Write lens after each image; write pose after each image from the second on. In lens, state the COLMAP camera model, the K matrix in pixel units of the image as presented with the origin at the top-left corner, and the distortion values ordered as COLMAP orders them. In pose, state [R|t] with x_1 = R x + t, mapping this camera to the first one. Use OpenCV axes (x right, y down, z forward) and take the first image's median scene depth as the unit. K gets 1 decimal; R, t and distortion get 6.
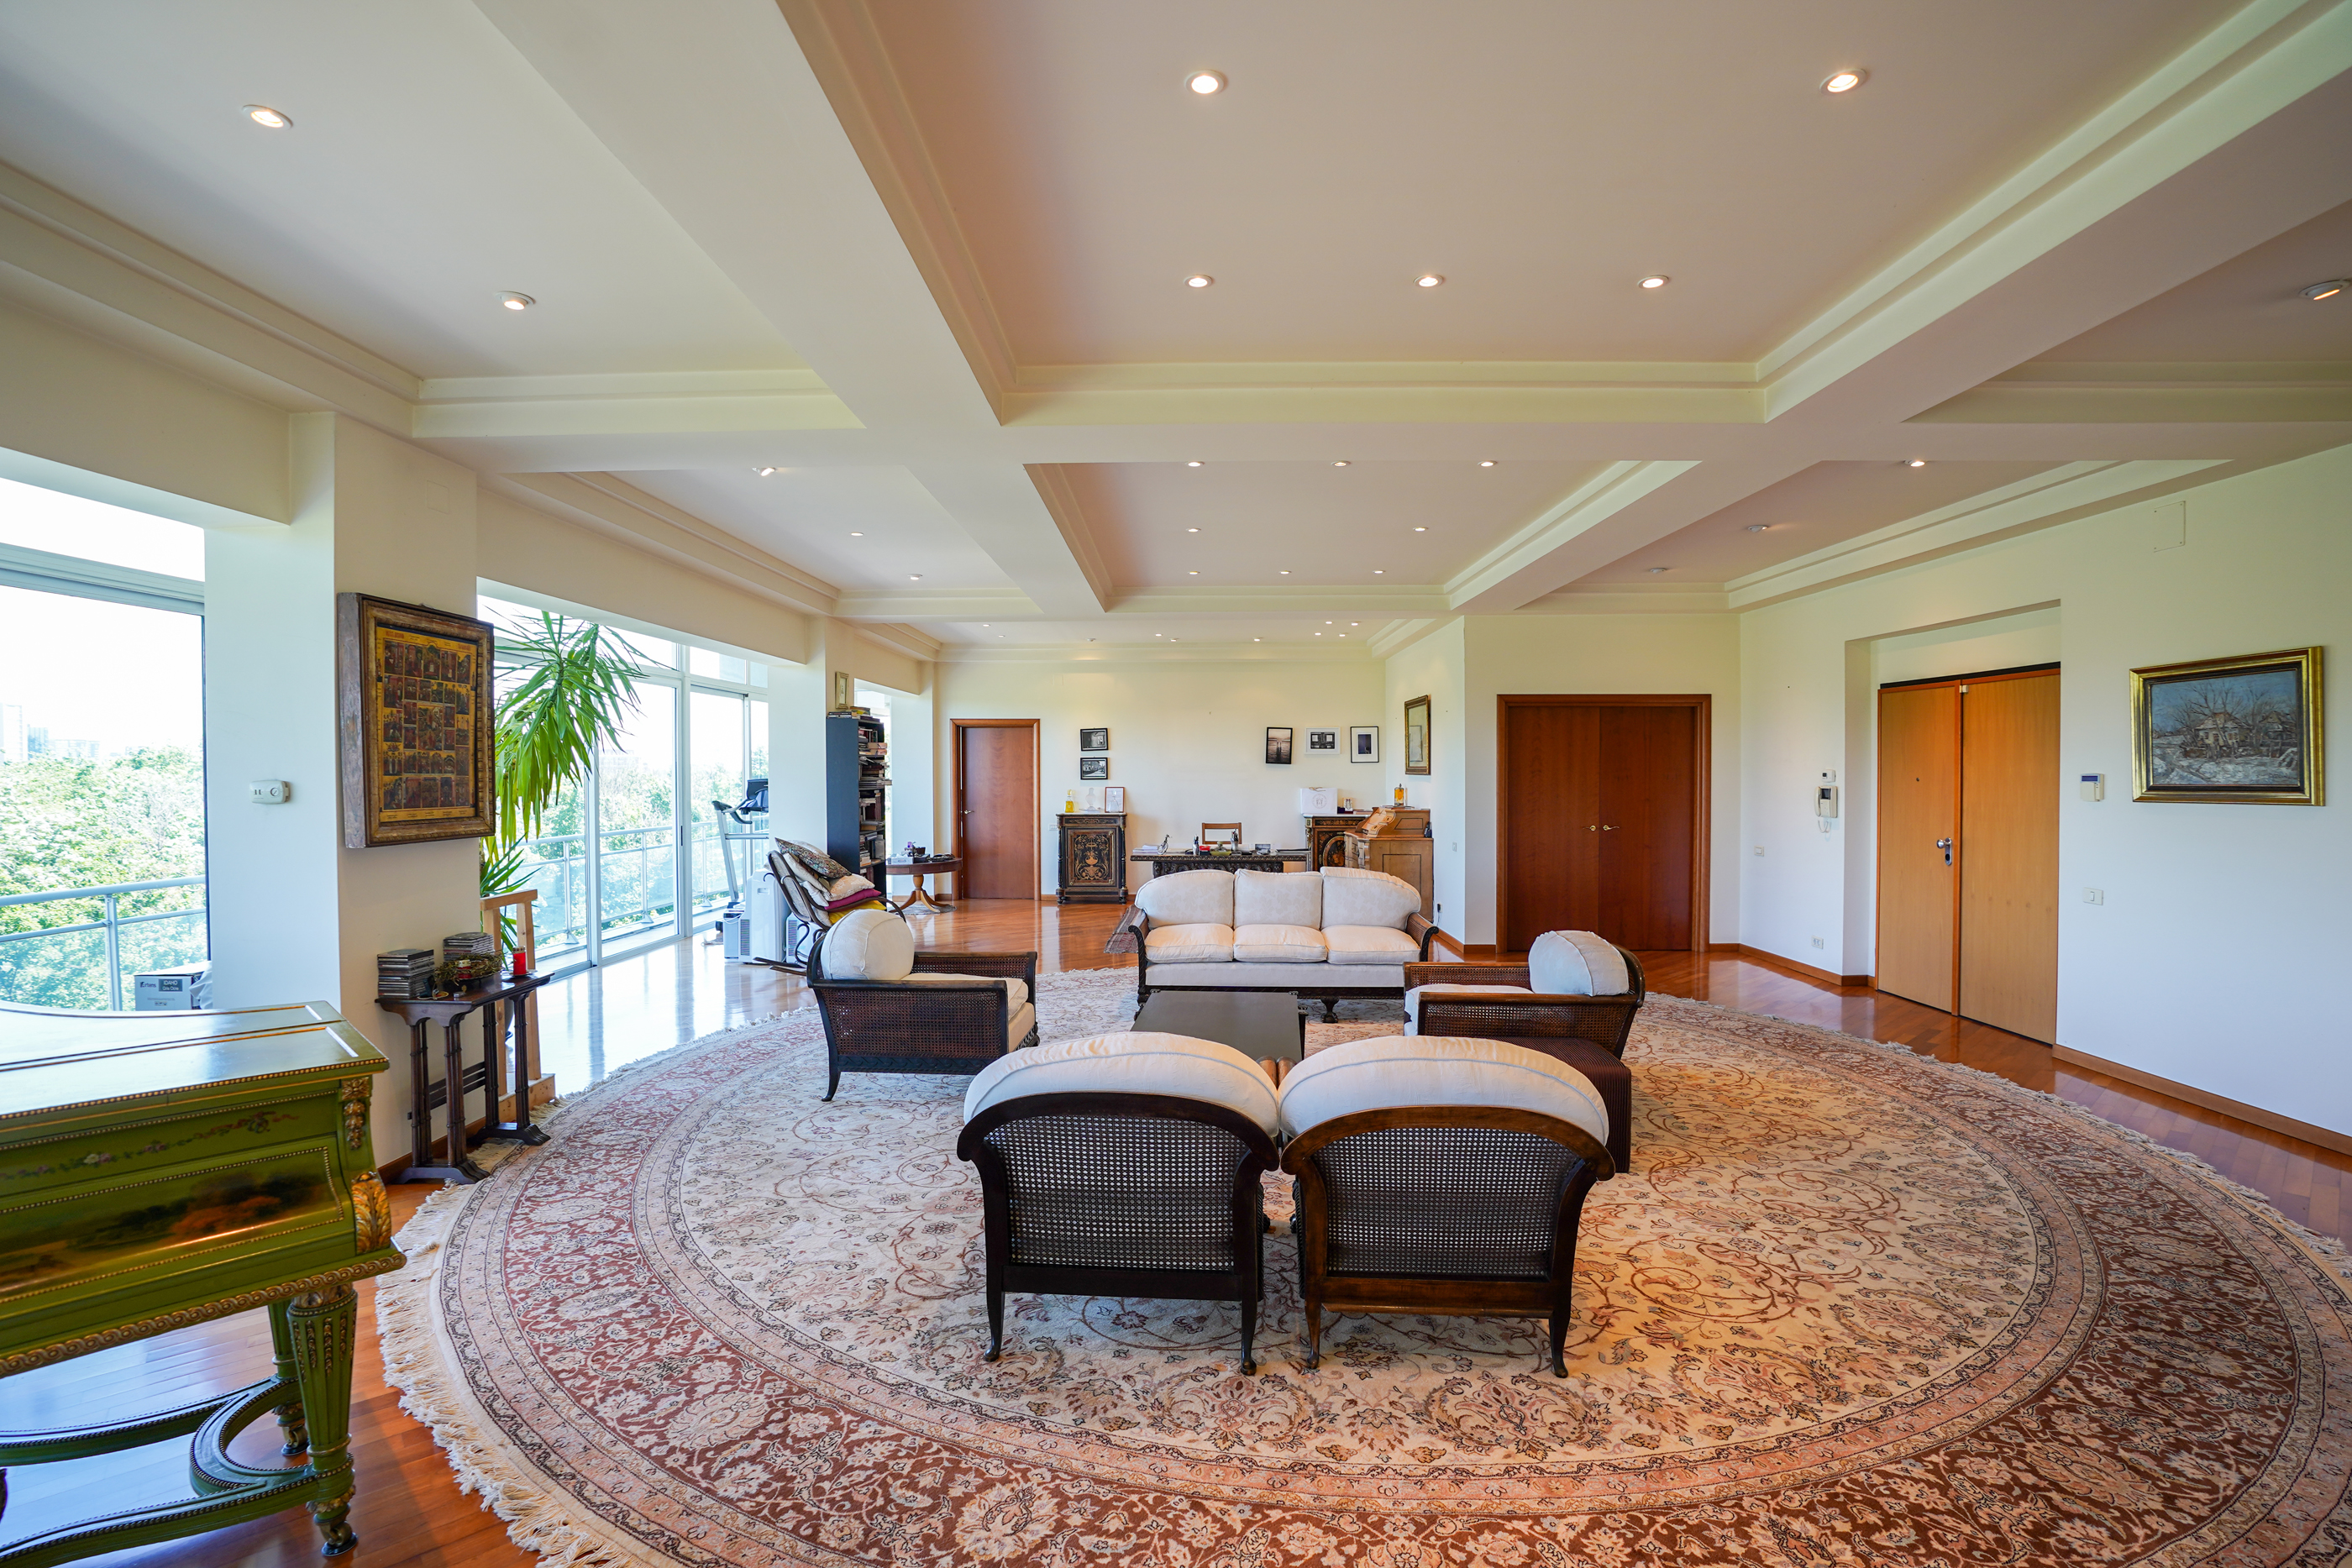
lens RADIAL K [[1083.3, 0, 1159.7], [0, 1083.3, 787.7], [0, 0, 1]] dist [-0.072841, 0.027709]
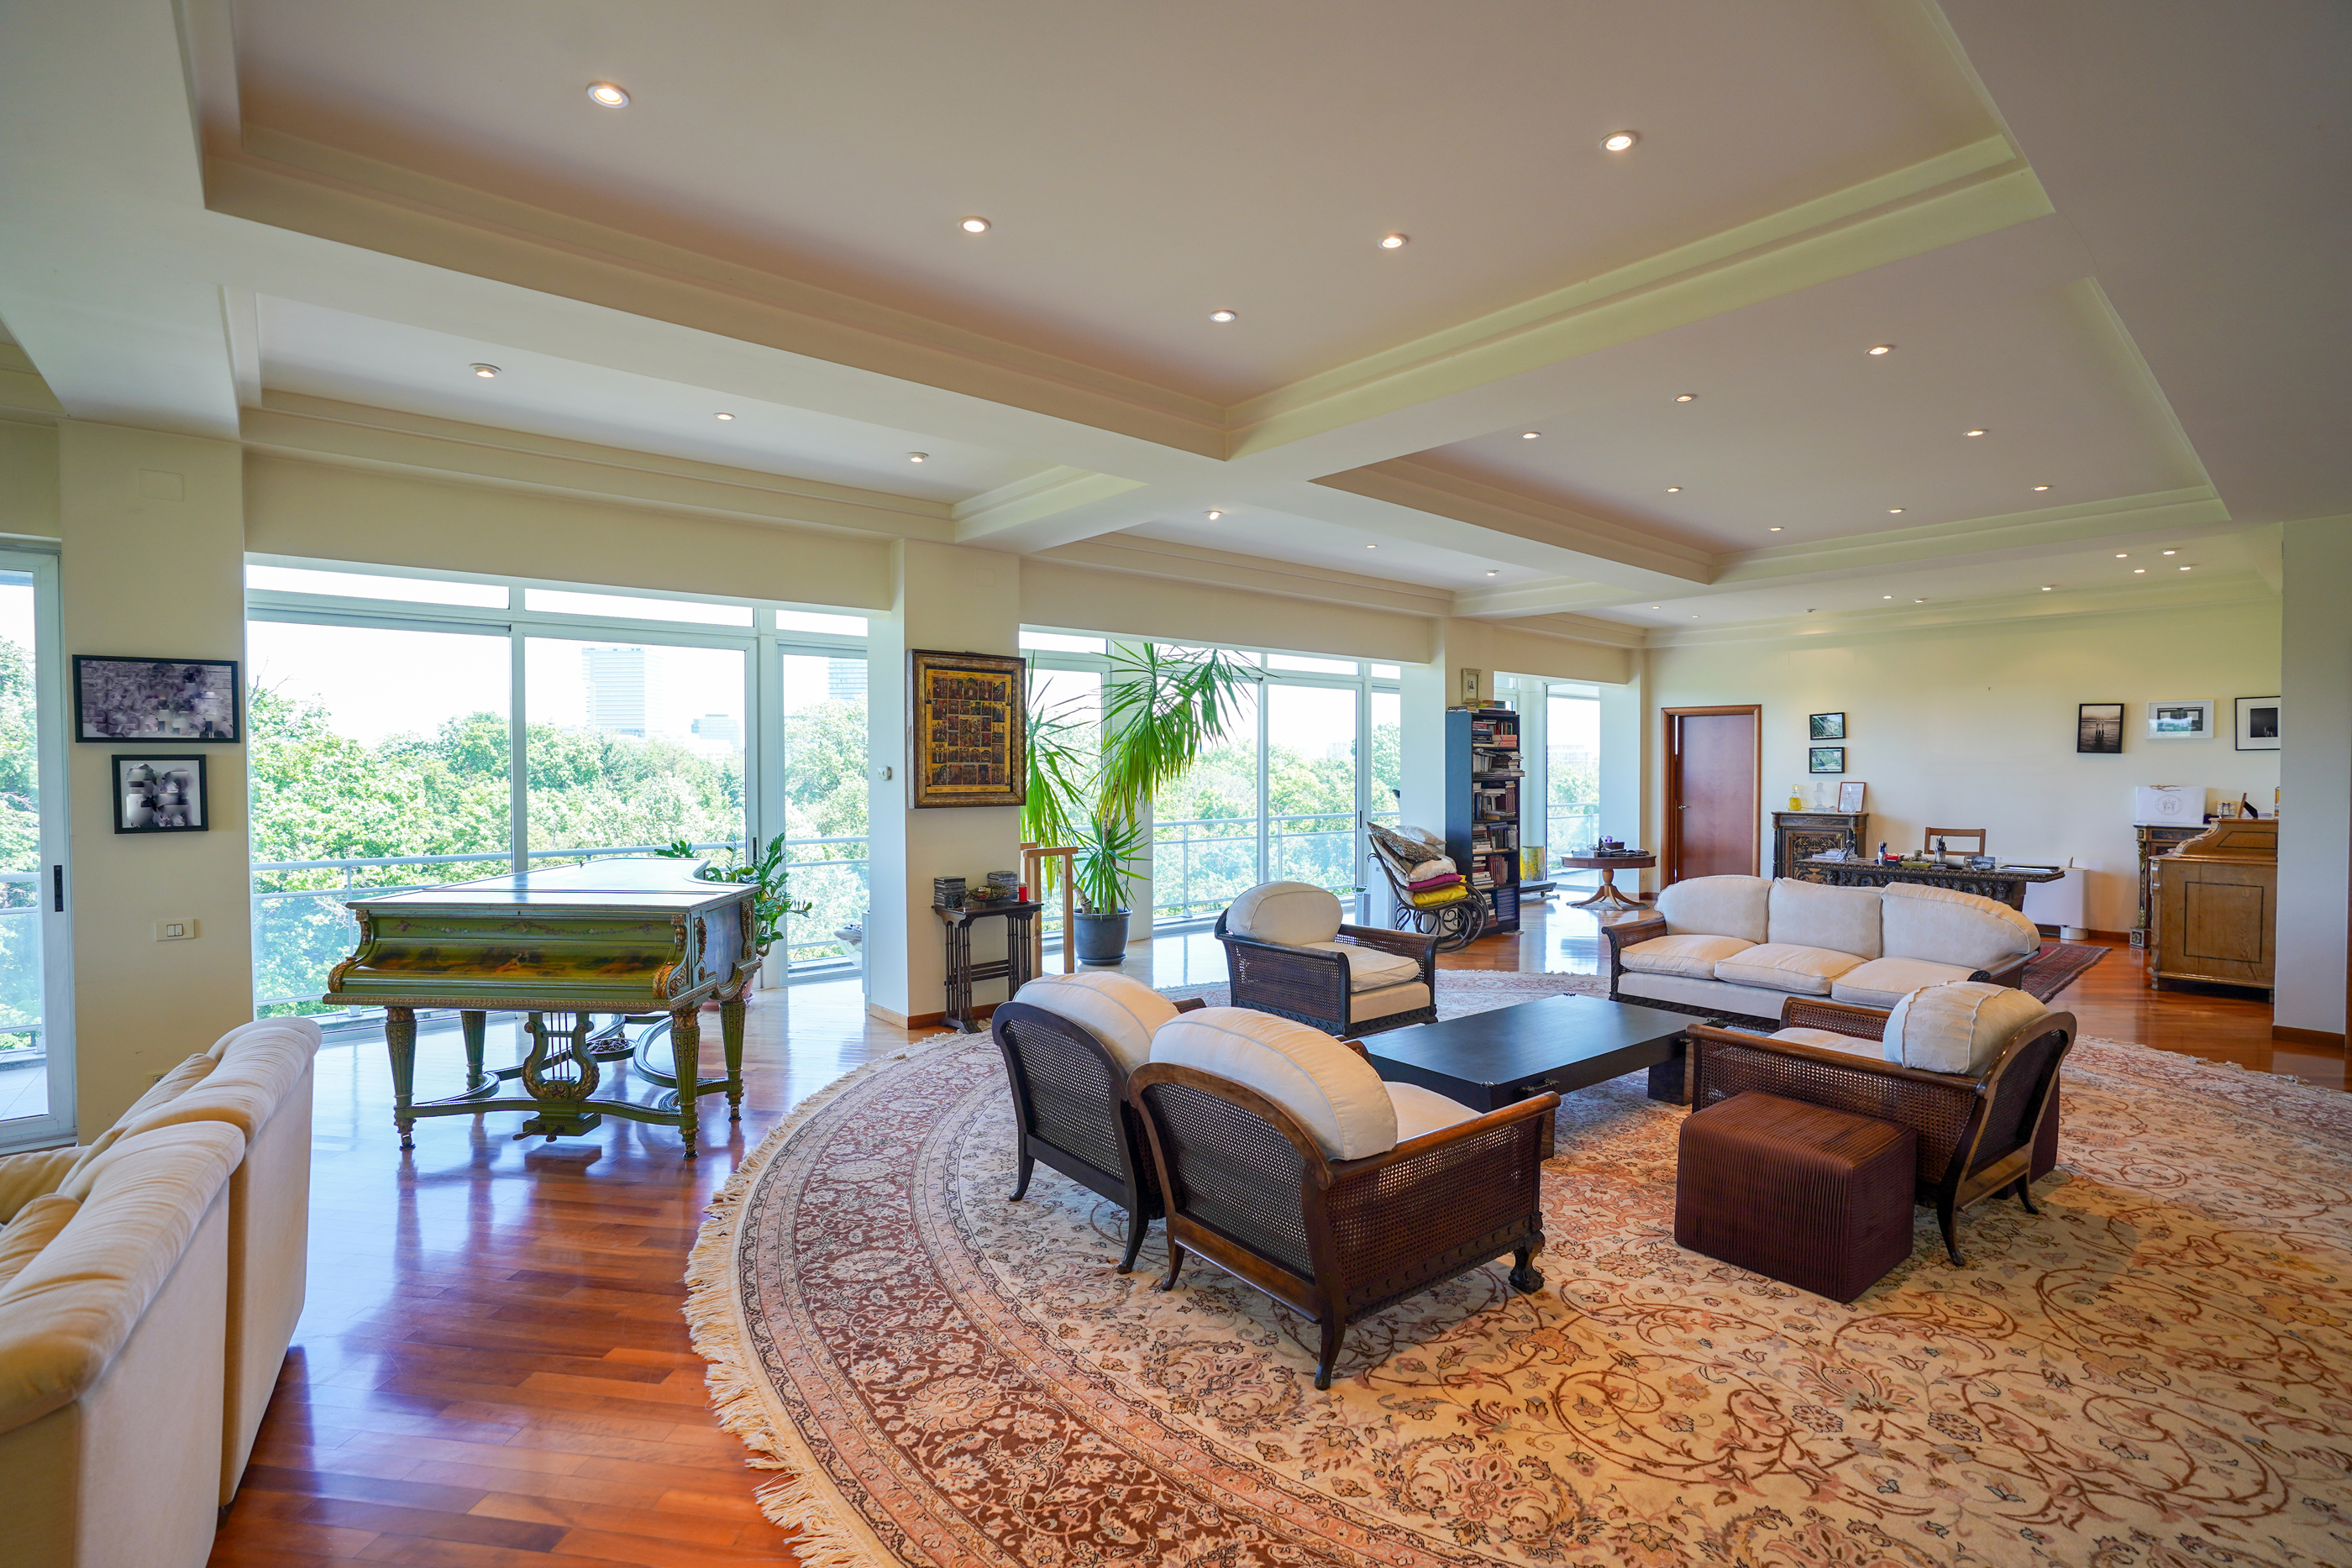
lens RADIAL K [[1083.3, 0, 1159.7], [0, 1083.3, 787.7], [0, 0, 1]] dist [-0.072841, 0.027709]
pose [[0.668423, 0.016160, -0.743606, 0.577469], [-0.011561, 0.999869, 0.011336, 0.002191], [0.743692, 0.001020, 0.668522, 0.143467]]
